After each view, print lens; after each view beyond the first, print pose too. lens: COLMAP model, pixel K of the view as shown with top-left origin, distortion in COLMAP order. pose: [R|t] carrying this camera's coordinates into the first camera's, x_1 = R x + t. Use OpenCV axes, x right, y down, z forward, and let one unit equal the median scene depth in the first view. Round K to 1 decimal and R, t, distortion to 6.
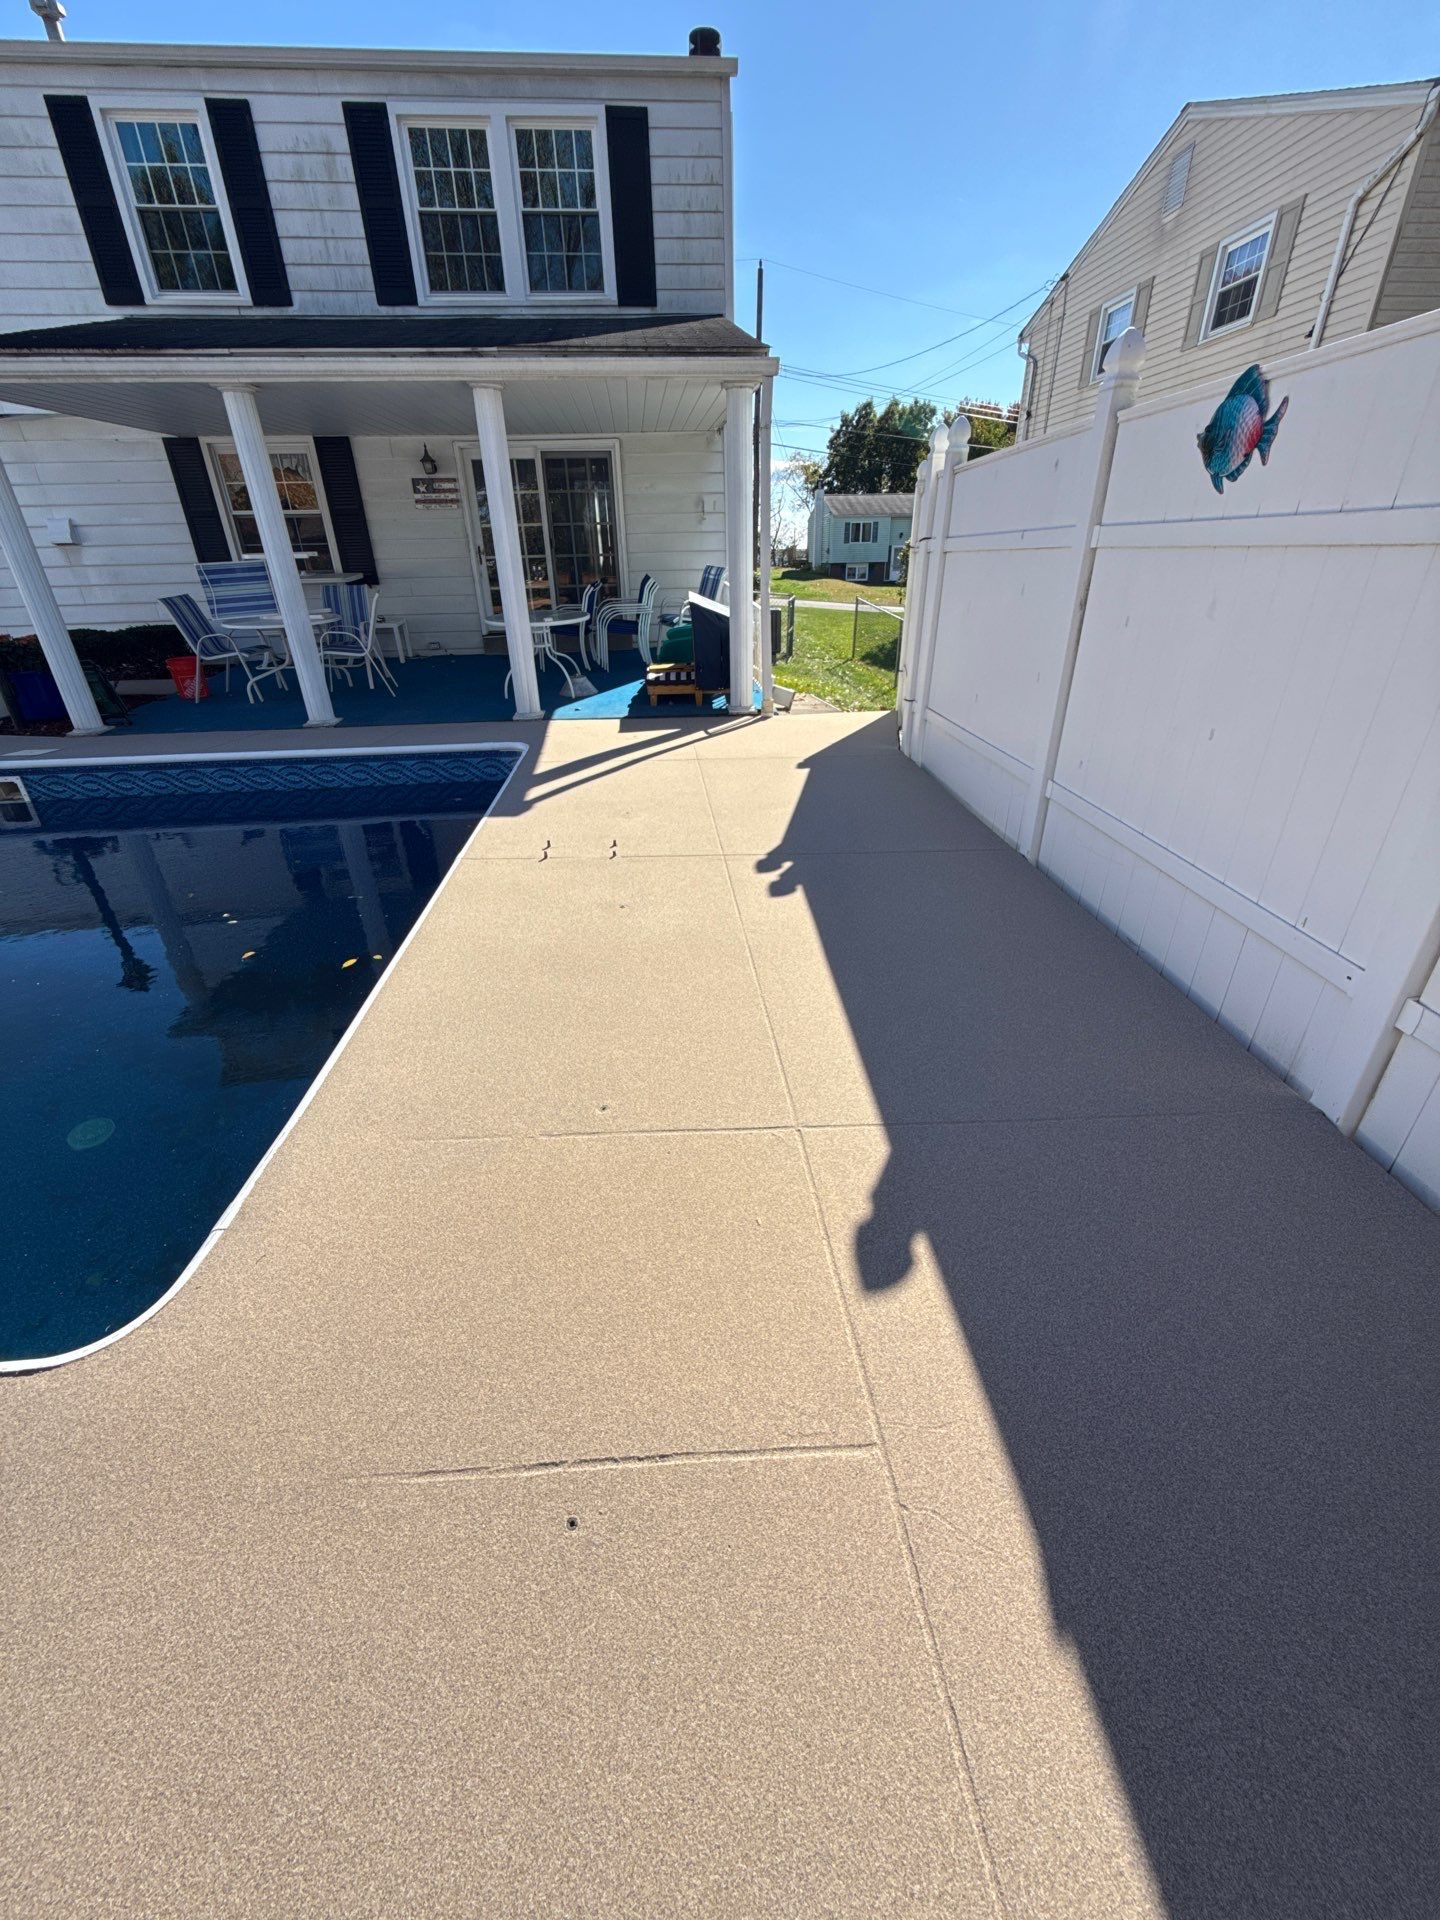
lens RADIAL K [[761.3, 0, 722.4], [0, 761.3, 961.2], [0, 0, 1]] dist [0.002359, -0.001234]
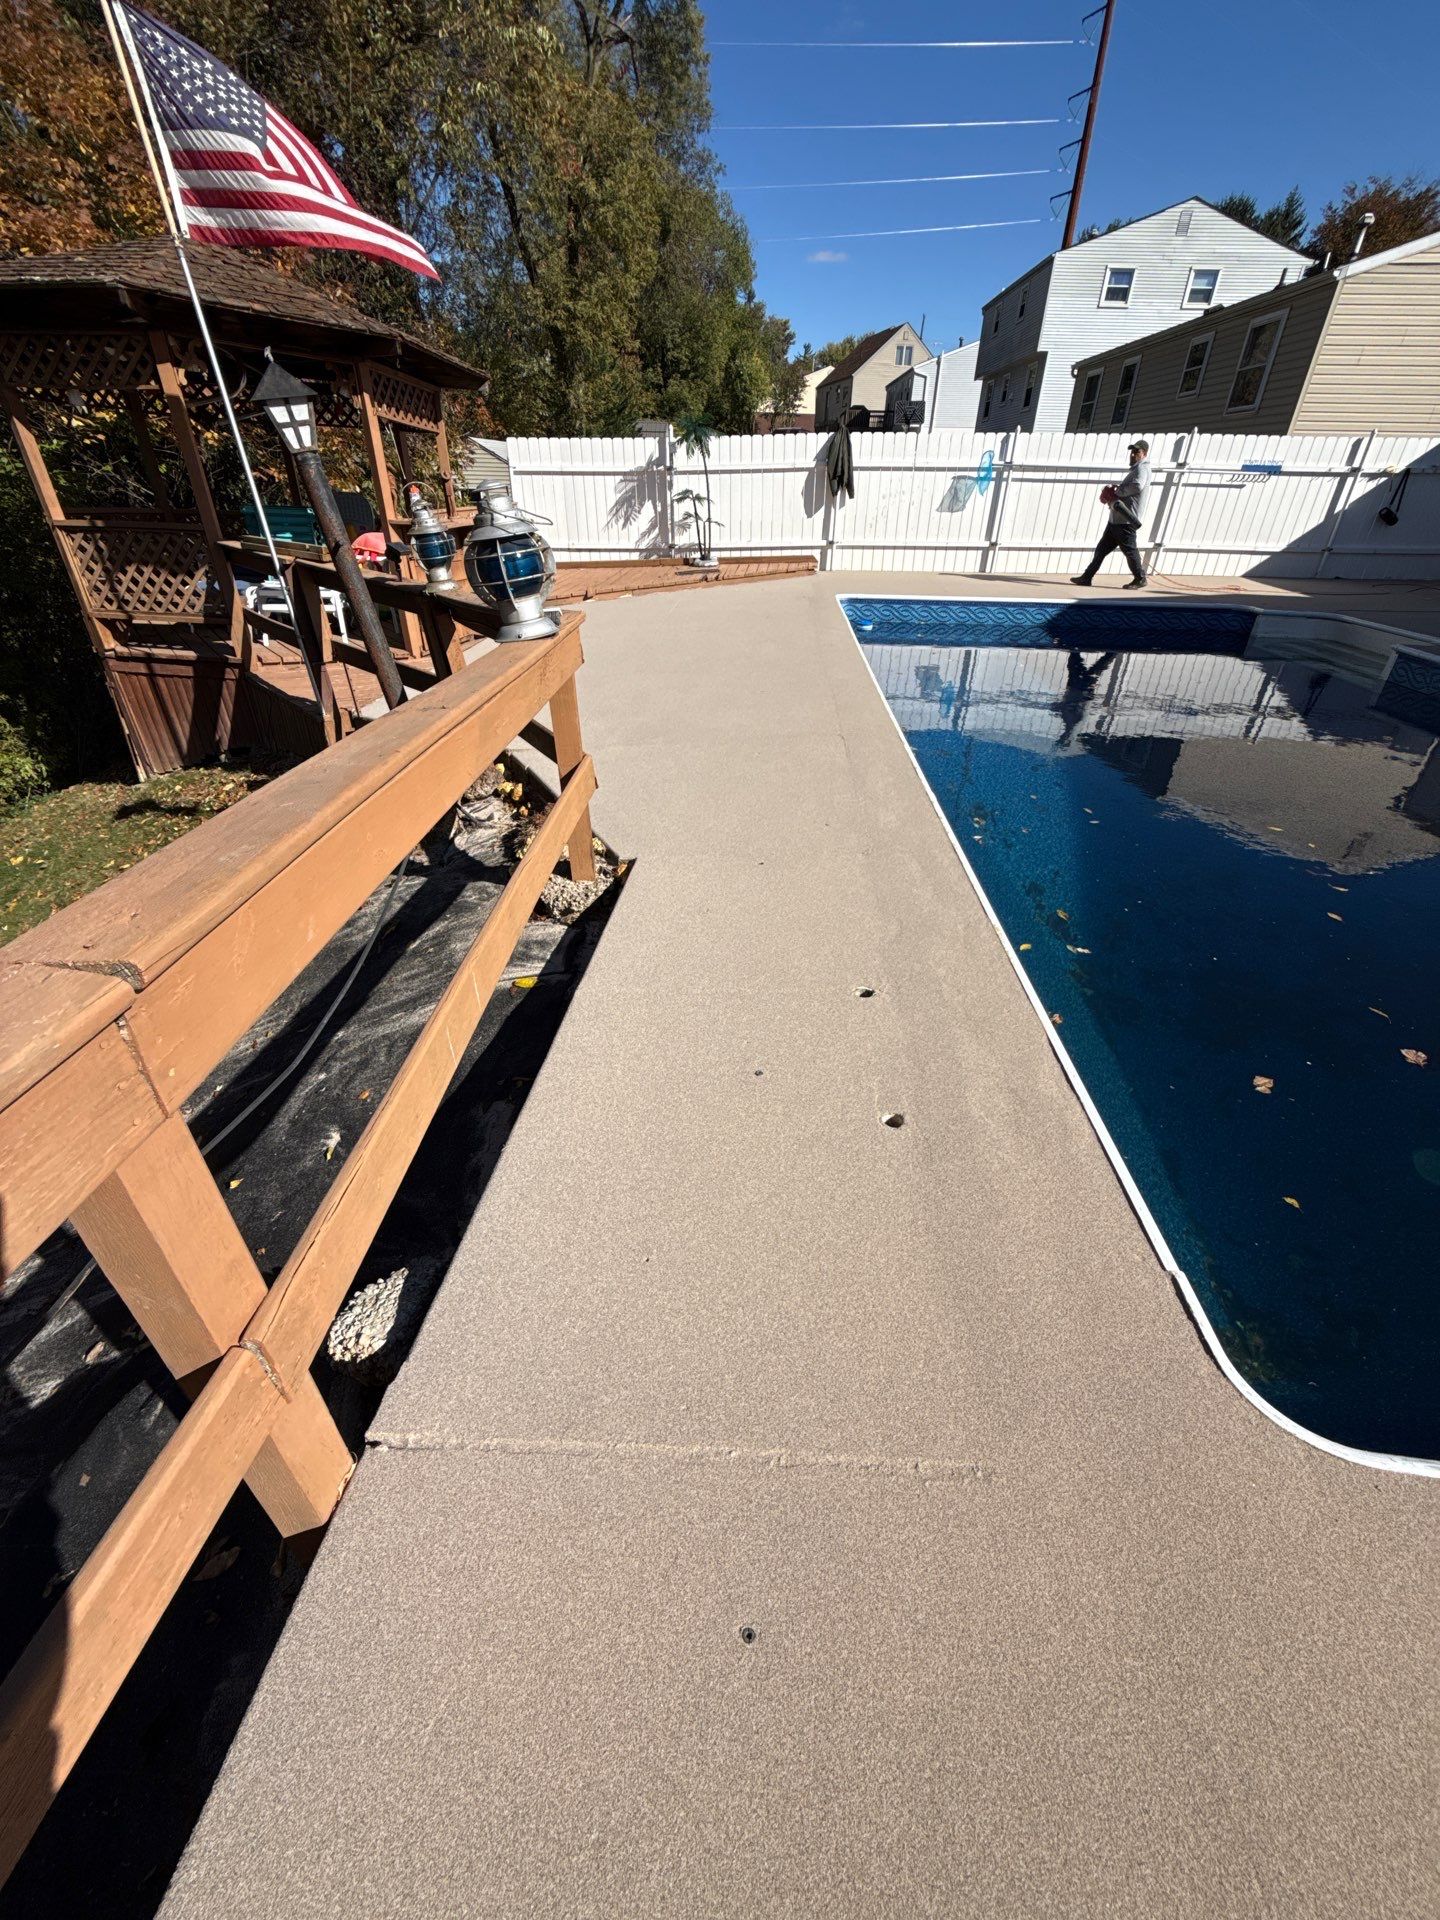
lens RADIAL K [[761.3, 0, 722.9], [0, 761.3, 959.0], [0, 0, 1]] dist [0.002359, -0.001234]
pose [[-0.149700, 0.545524, -0.824617, -0.049759], [-0.477750, 0.690281, 0.543385, -0.009912], [0.865647, 0.475306, 0.157289, 0.008695]]
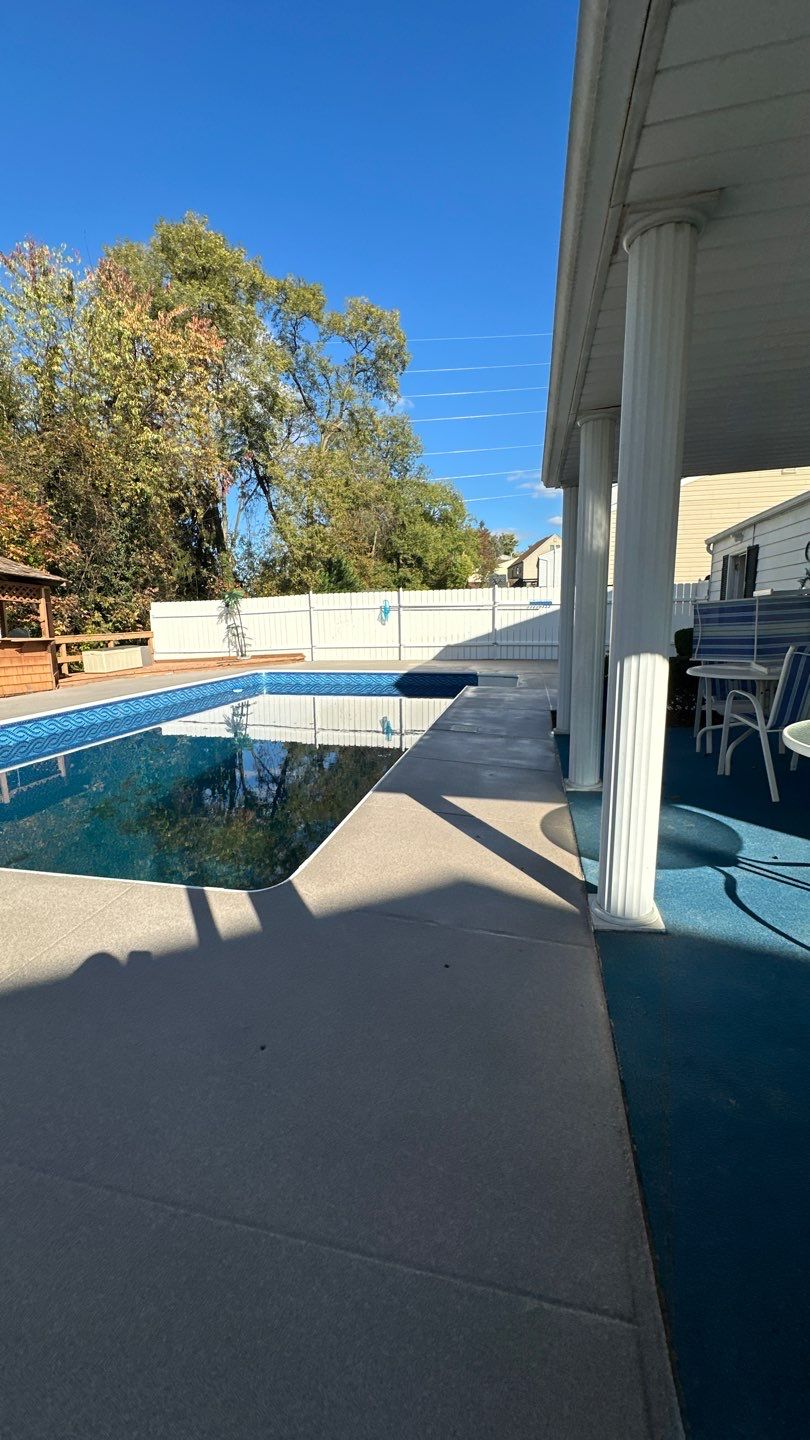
lens RADIAL K [[571.5, 0, 399.7], [0, 571.5, 717.4], [0, 0, 1]] dist [-0.001572, 0.000830]
pose [[-0.309463, 0.188711, -0.931998, 0.055421], [-0.430548, 0.846085, 0.314275, -0.443411], [0.847857, 0.498526, -0.180583, 0.843068]]
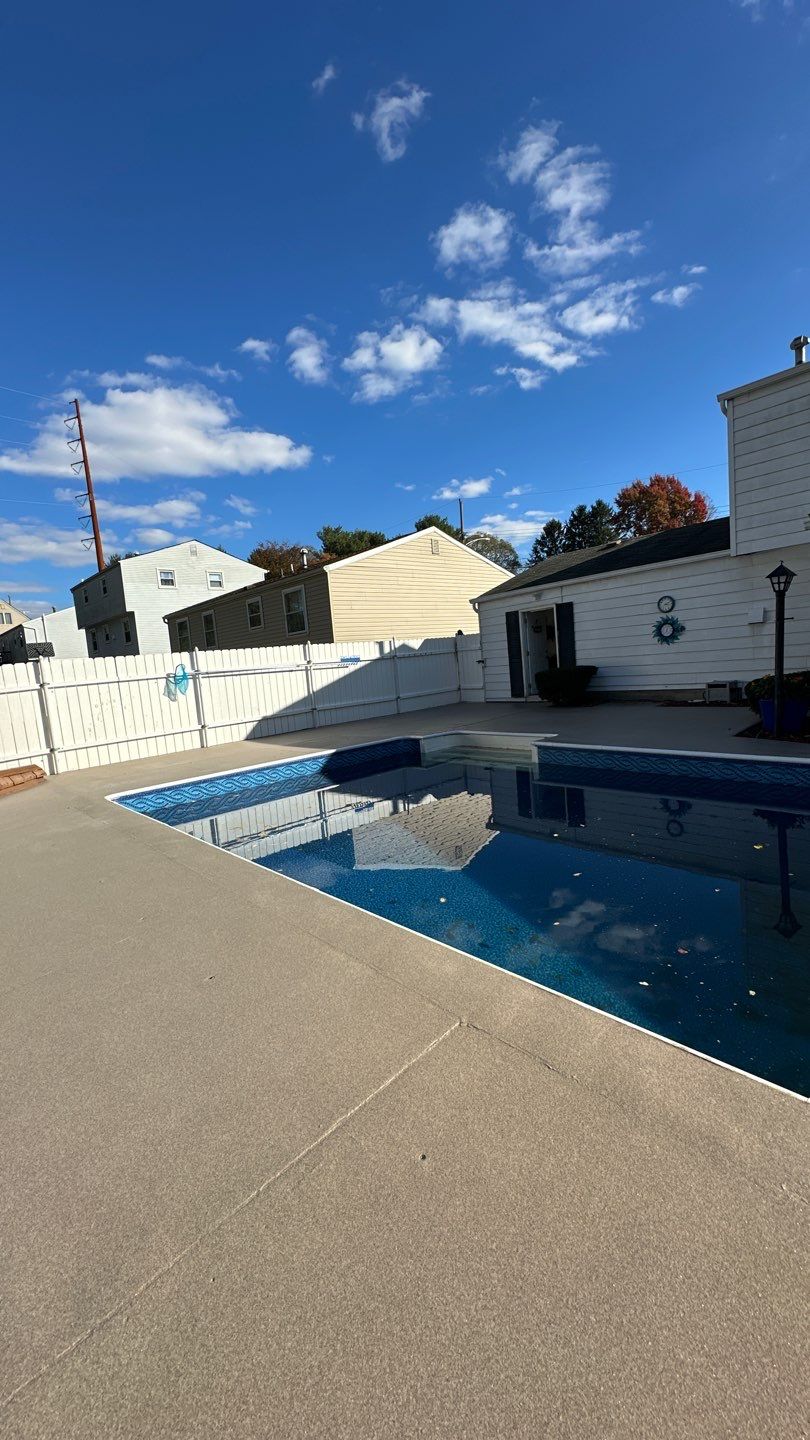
lens RADIAL K [[571.5, 0, 406.1], [0, 571.5, 717.3], [0, 0, 1]] dist [-0.001572, 0.000830]
pose [[0.606732, 0.048067, -0.793452, -0.448070], [-0.310236, 0.933330, -0.180689, 0.067528], [0.731868, 0.355787, 0.581193, -0.140484]]
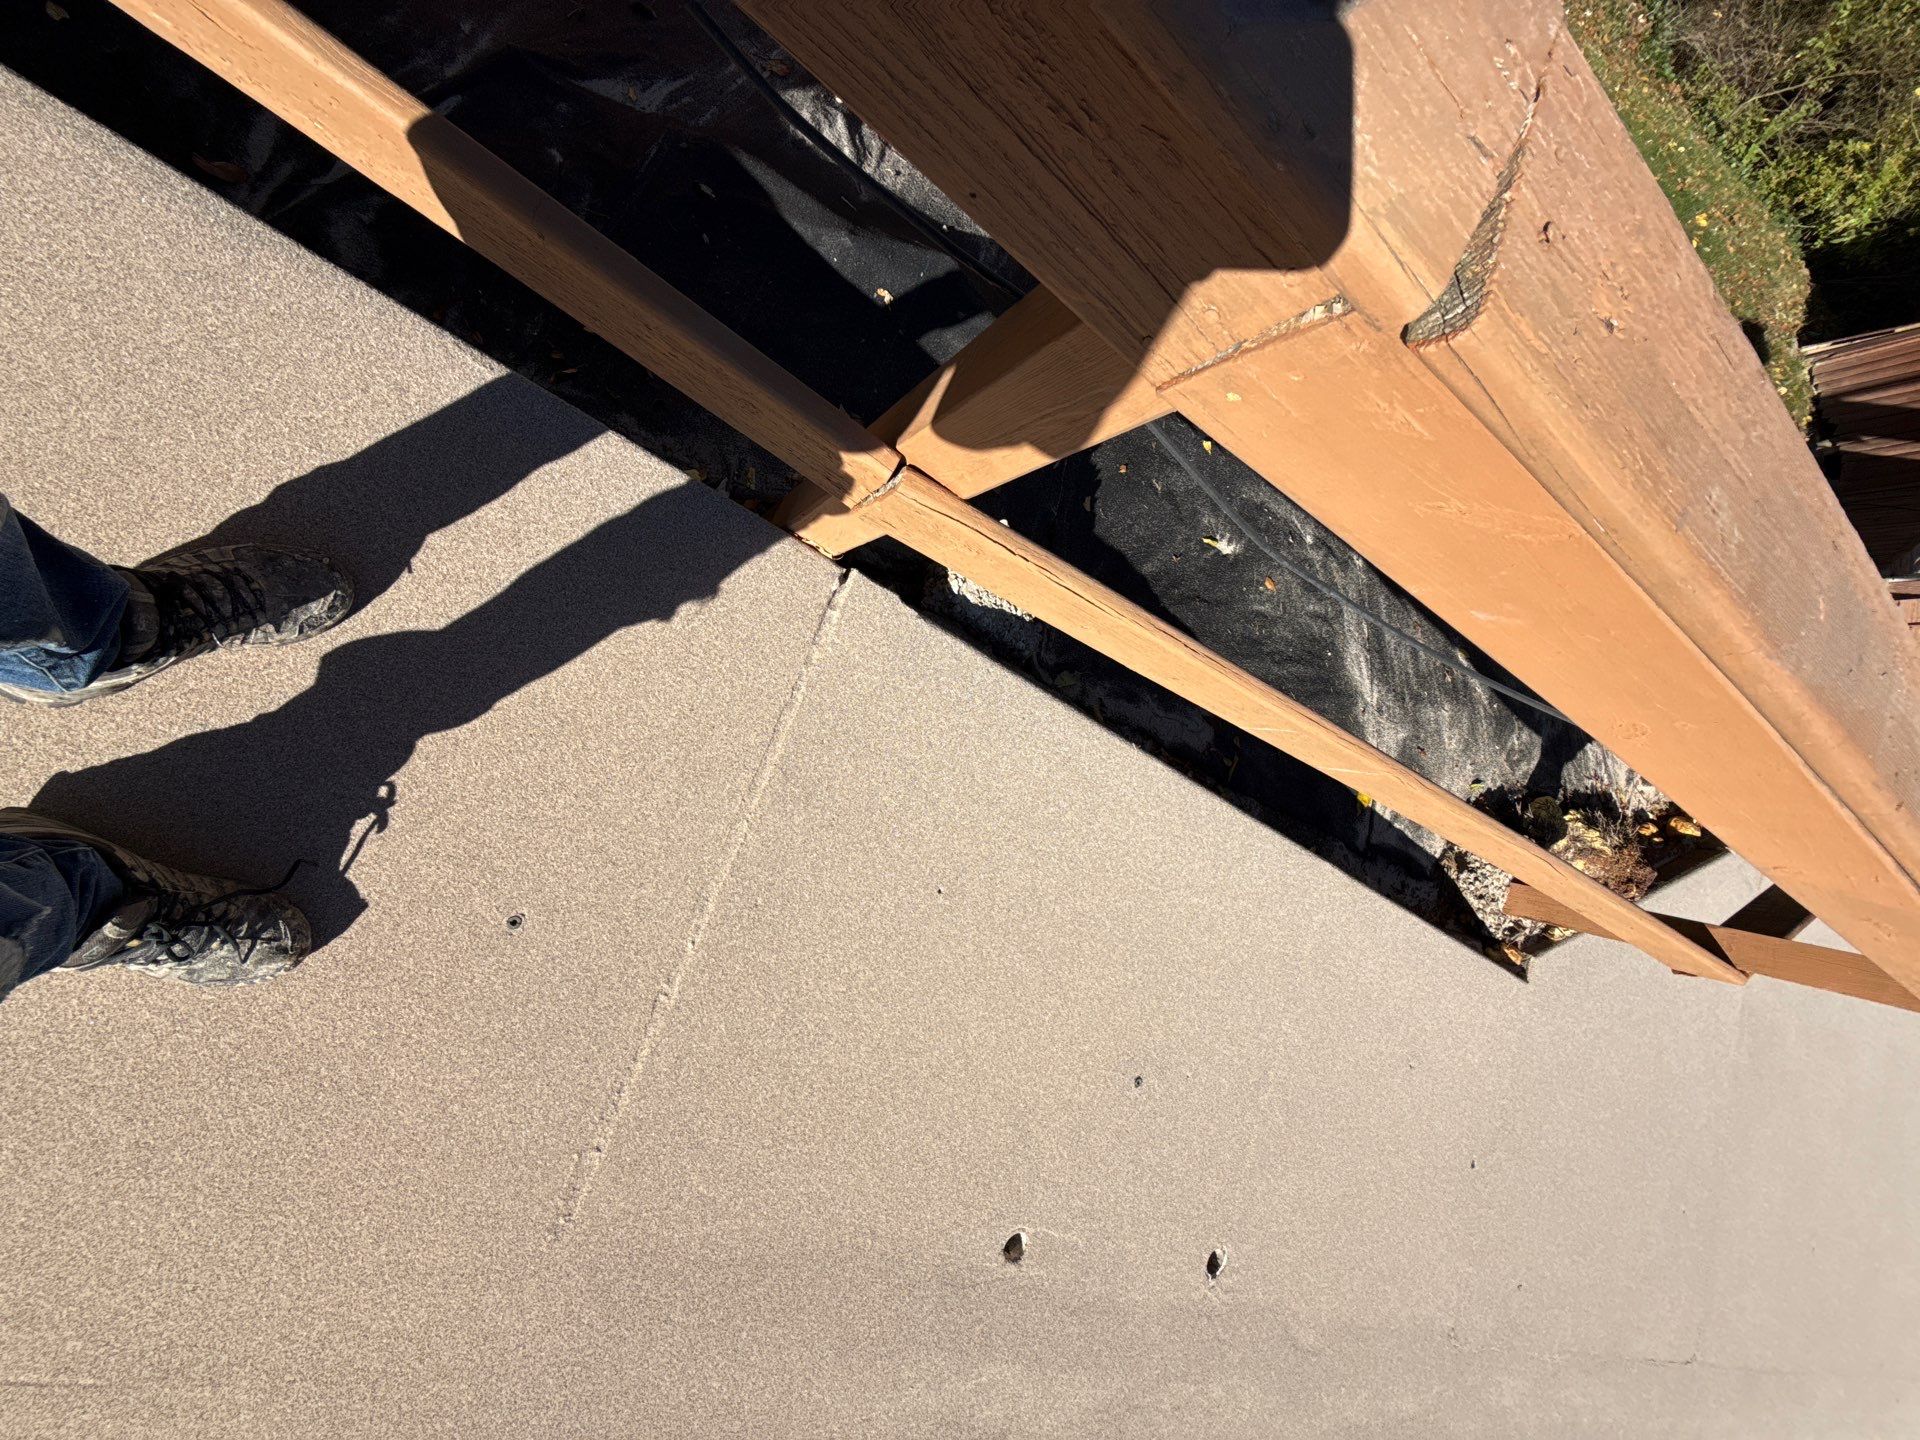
lens RADIAL K [[761.3, 0, 963.4], [0, 761.3, 723.3], [0, 0, 1]] dist [0.002359, -0.001234]
pose [[-0.776989, -0.477549, -0.410165, -0.089099], [-0.174923, -0.462116, 0.869397, 0.036621], [-0.604724, 0.747259, 0.275524, -0.018405]]
